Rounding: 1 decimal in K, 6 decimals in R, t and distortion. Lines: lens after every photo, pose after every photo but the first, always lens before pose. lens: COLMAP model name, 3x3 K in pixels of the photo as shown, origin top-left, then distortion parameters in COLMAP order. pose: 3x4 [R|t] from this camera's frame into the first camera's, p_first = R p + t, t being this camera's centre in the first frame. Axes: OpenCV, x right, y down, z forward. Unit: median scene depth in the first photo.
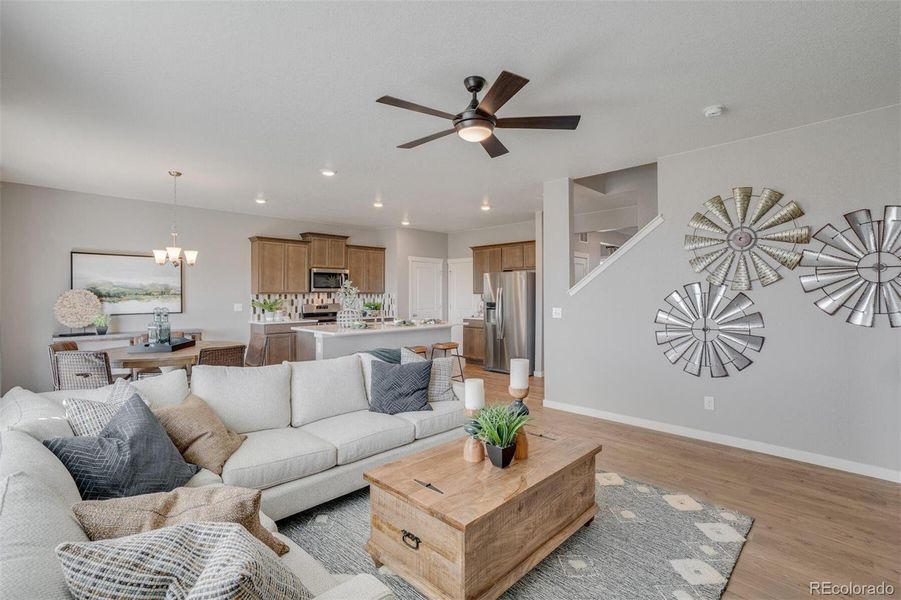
lens RADIAL K [[422.1, 0, 452.3], [0, 422.1, 294.1], [0, 0, 1]] dist [-0.002424, 0.000677]
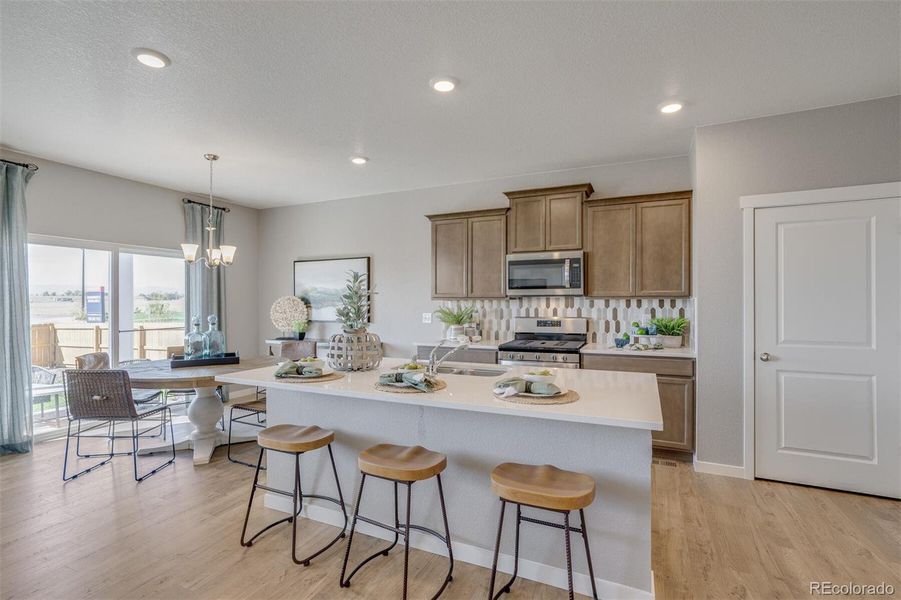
lens RADIAL K [[442.6, 0, 450.5], [0, 442.6, 300.0], [0, 0, 1]] dist [-0.026371, 0.029609]
pose [[0.321954, -0.004108, -0.946746, 0.209287], [0.001253, 0.999992, -0.003913, 0.002624], [0.946755, 0.000073, 0.321956, 0.734567]]
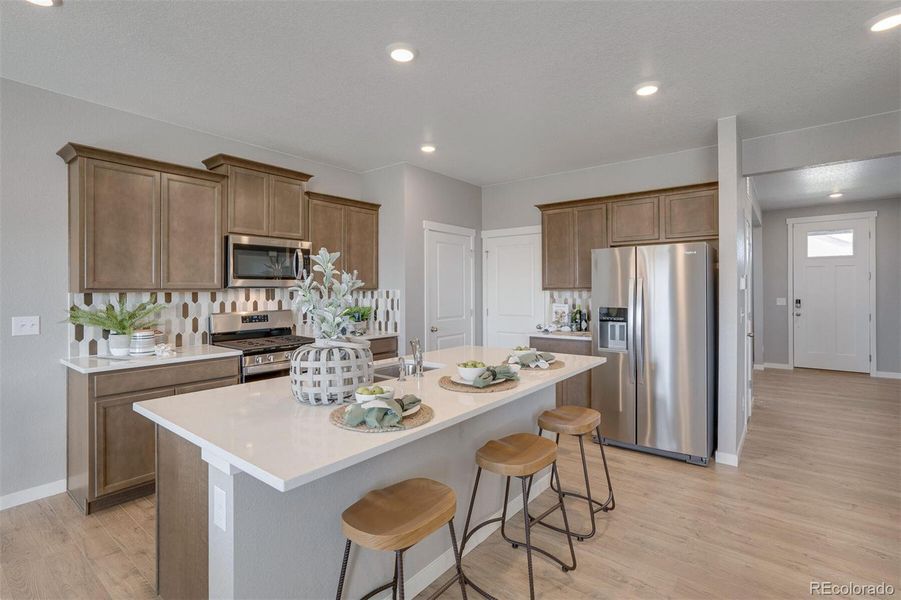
lens RADIAL K [[440.5, 0, 451.8], [0, 440.5, 289.1], [0, 0, 1]] dist [-0.001089, 0.019180]
pose [[0.995052, -0.000952, 0.099352, -0.142778], [0.000985, 0.999999, -0.000288, -0.002509], [-0.099352, 0.000384, 0.995052, 0.506412]]
